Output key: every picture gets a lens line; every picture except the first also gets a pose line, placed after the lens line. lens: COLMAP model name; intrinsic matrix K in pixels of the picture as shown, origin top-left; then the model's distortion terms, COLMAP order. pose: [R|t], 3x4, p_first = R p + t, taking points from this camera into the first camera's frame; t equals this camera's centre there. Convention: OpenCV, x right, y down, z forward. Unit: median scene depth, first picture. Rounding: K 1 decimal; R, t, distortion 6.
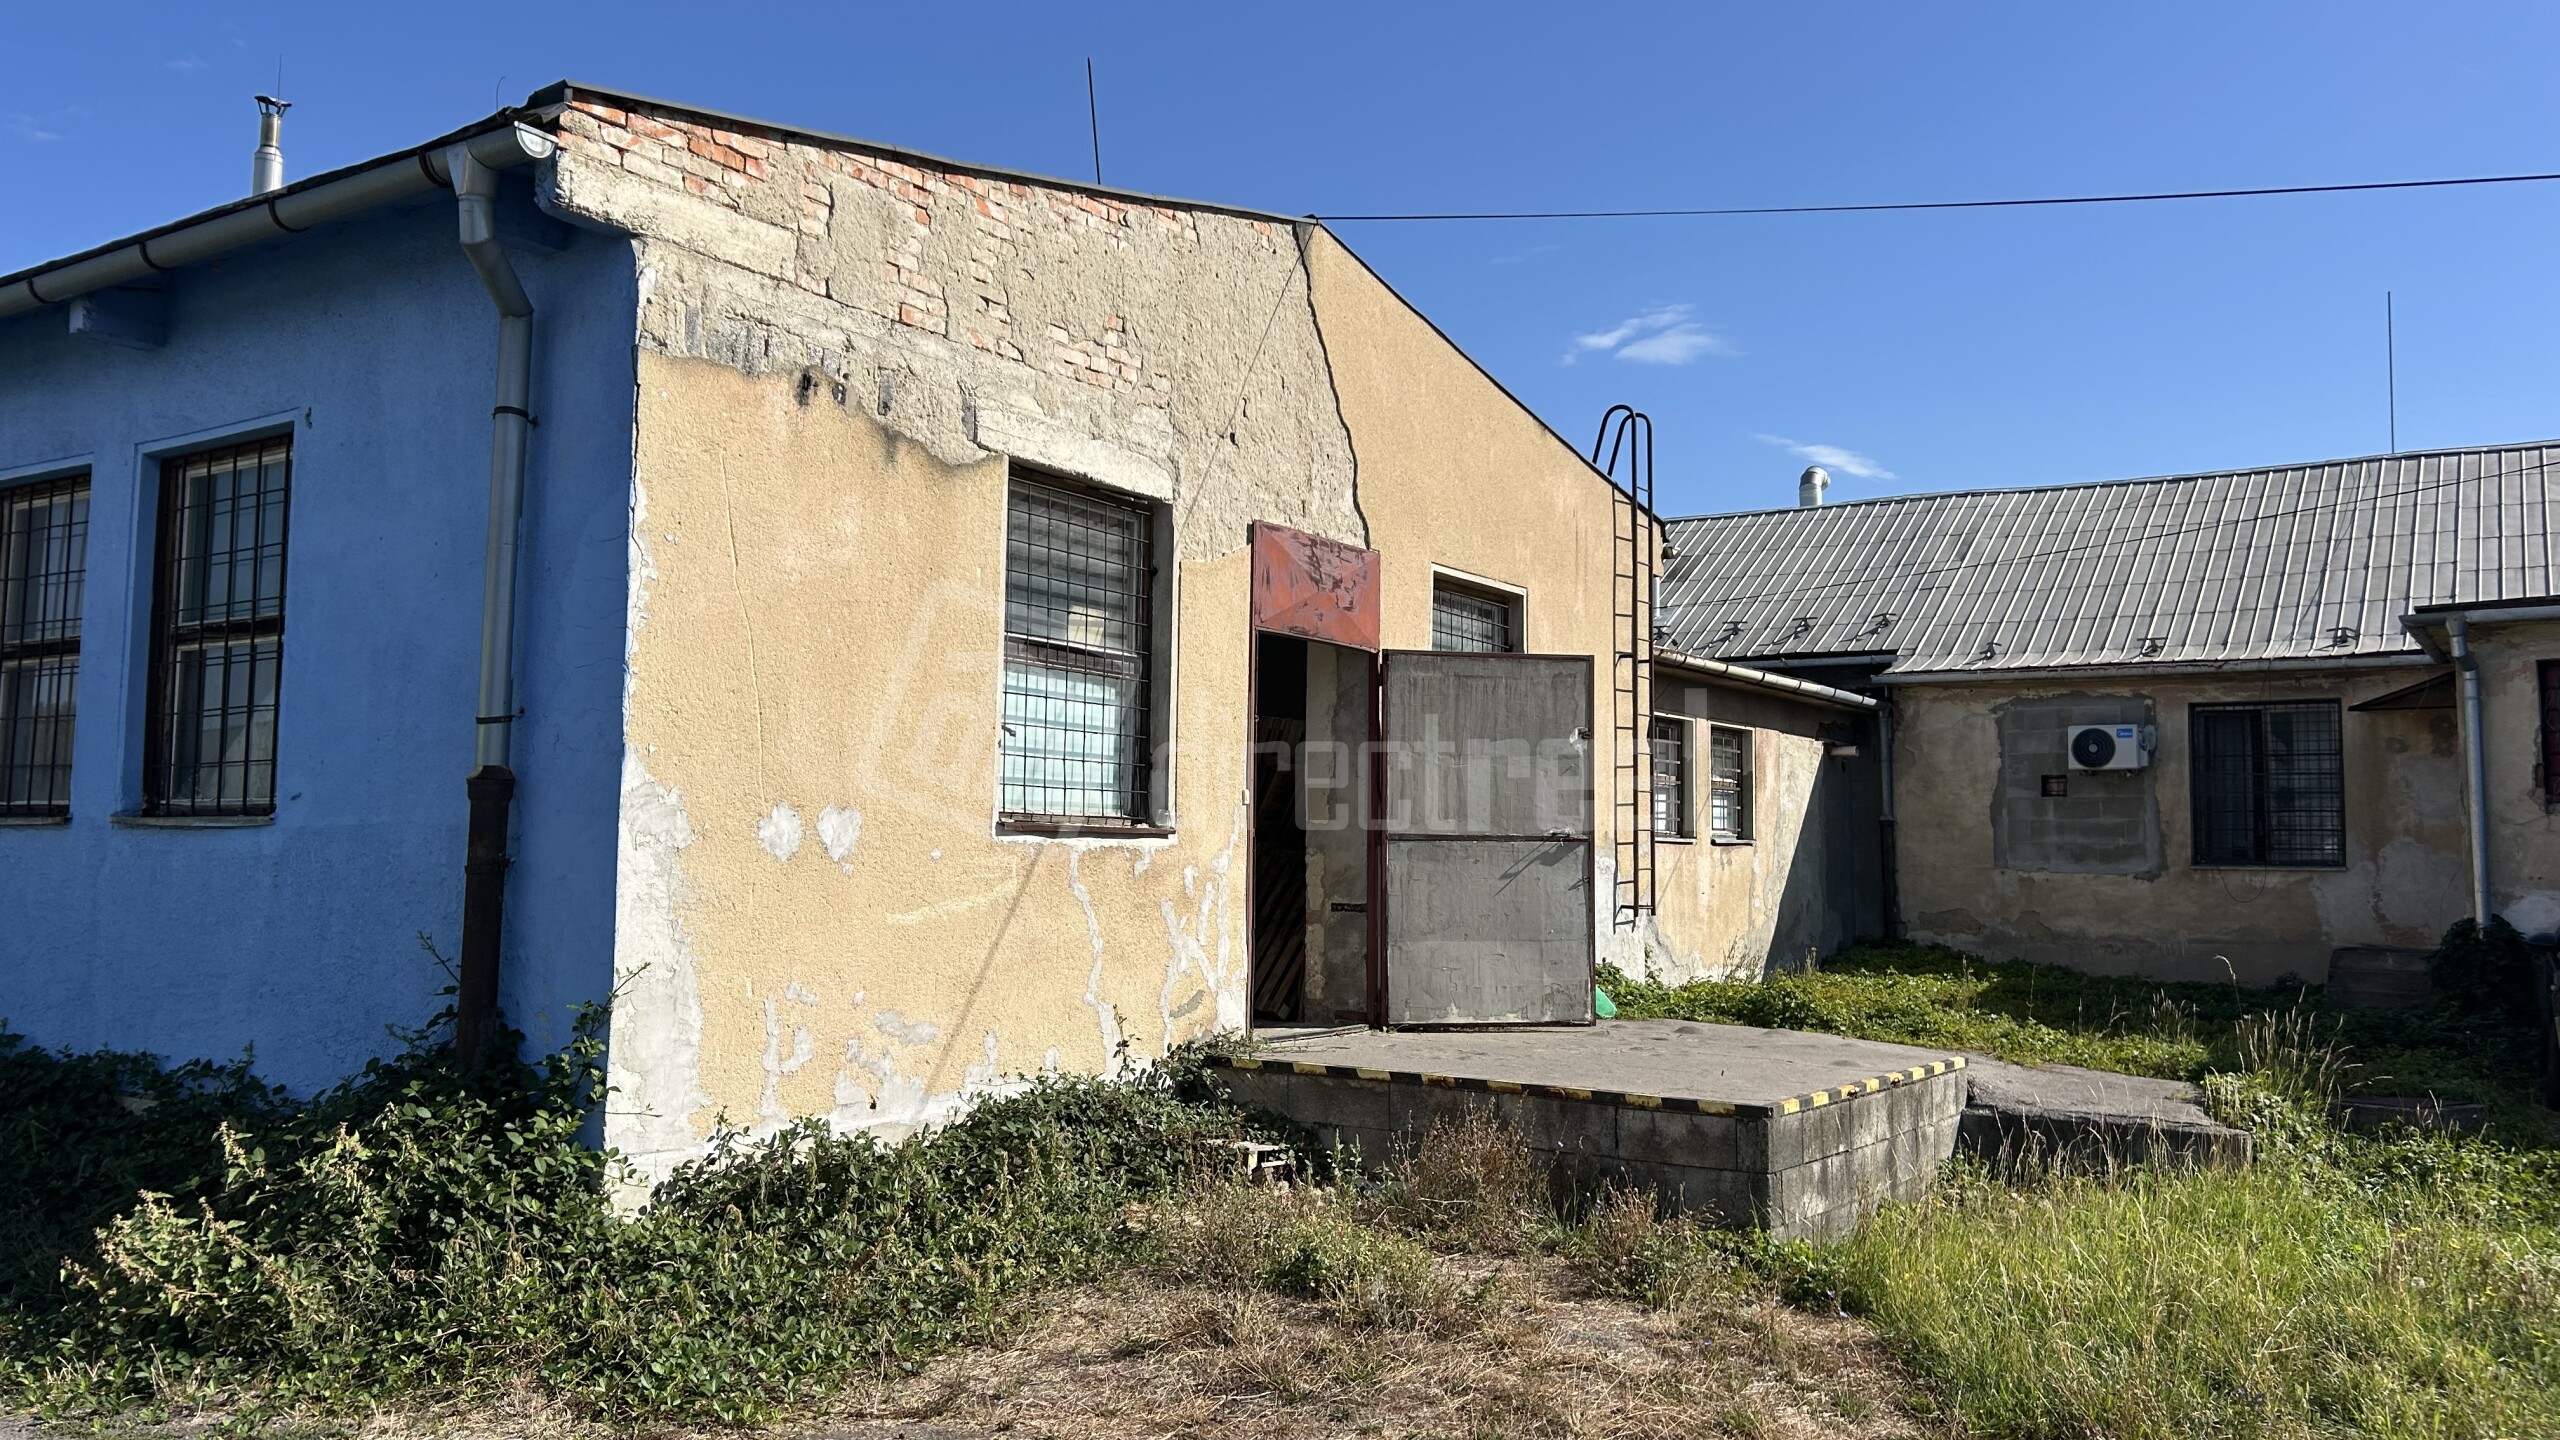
lens RADIAL K [[1936.0, 0, 1262.1], [0, 1936.0, 713.7], [0, 0, 1]] dist [0.063151, -0.071614]
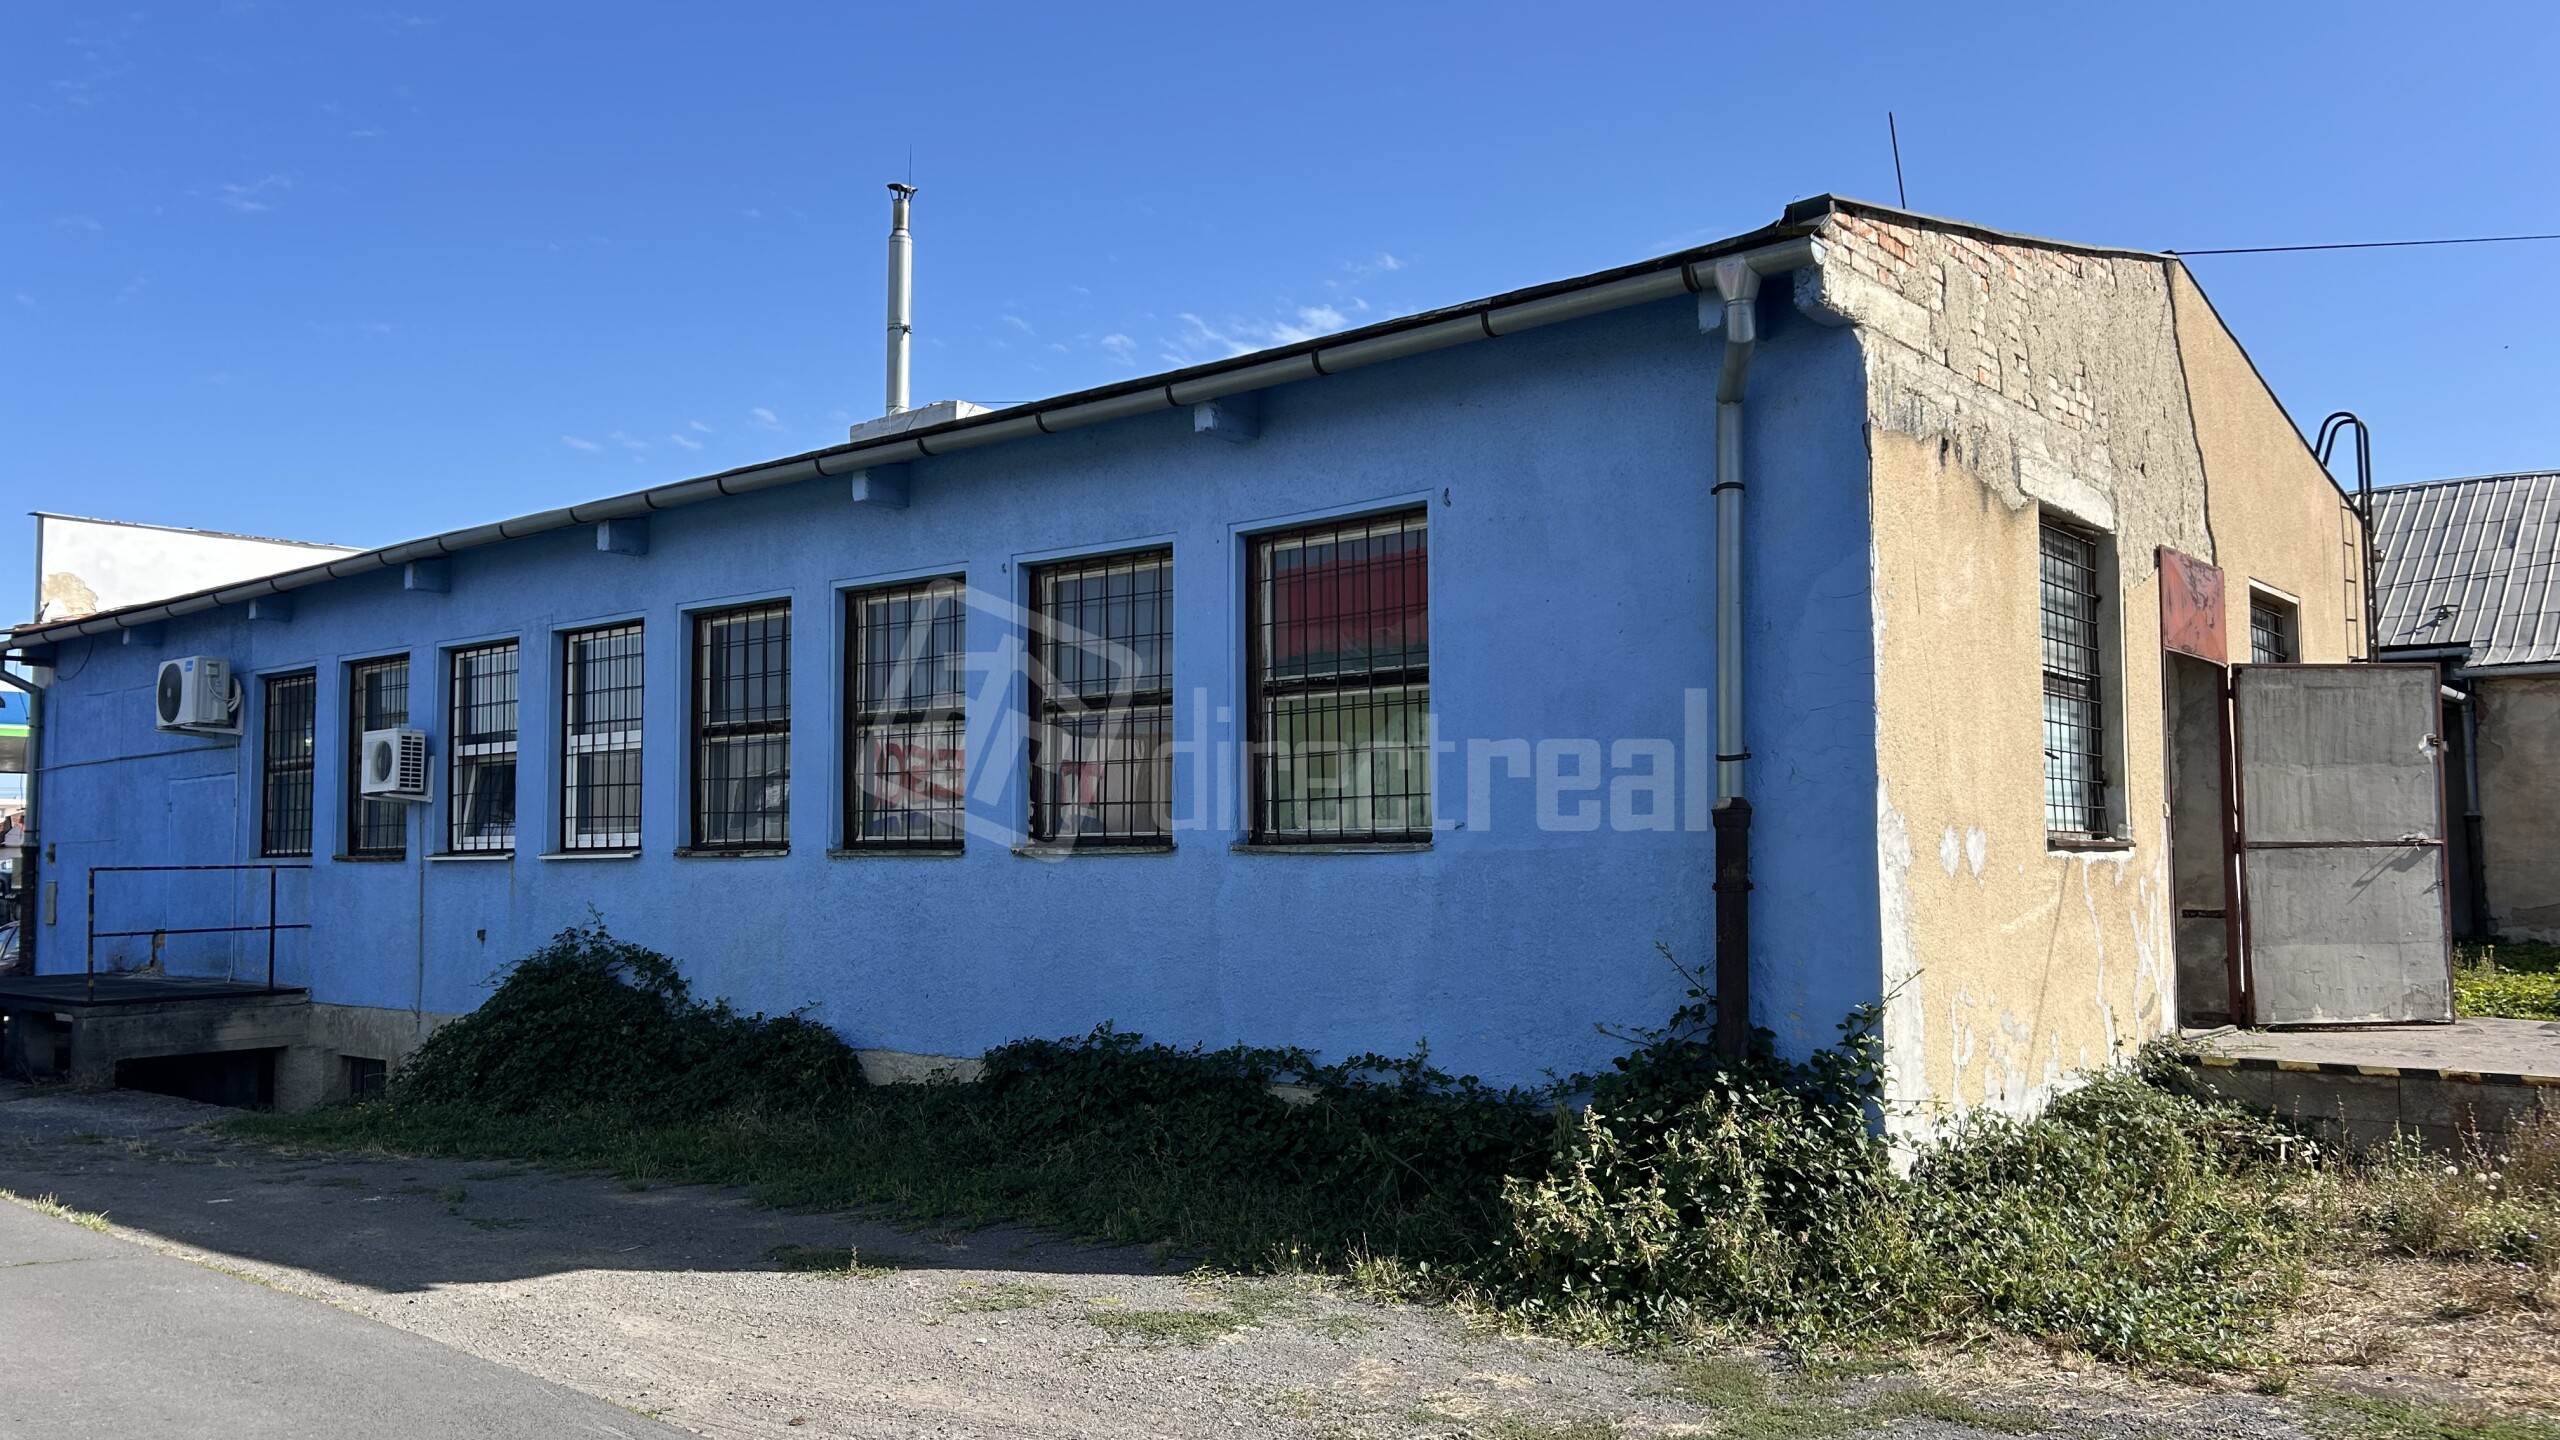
lens RADIAL K [[1936.0, 0, 1180.1], [0, 1936.0, 749.6], [0, 0, 1]] dist [0.063151, -0.071614]
pose [[0.992434, -0.023291, -0.120547, -0.447723], [0.025169, 0.999584, 0.014080, -0.019822], [0.120169, -0.017008, 0.992608, -0.132067]]
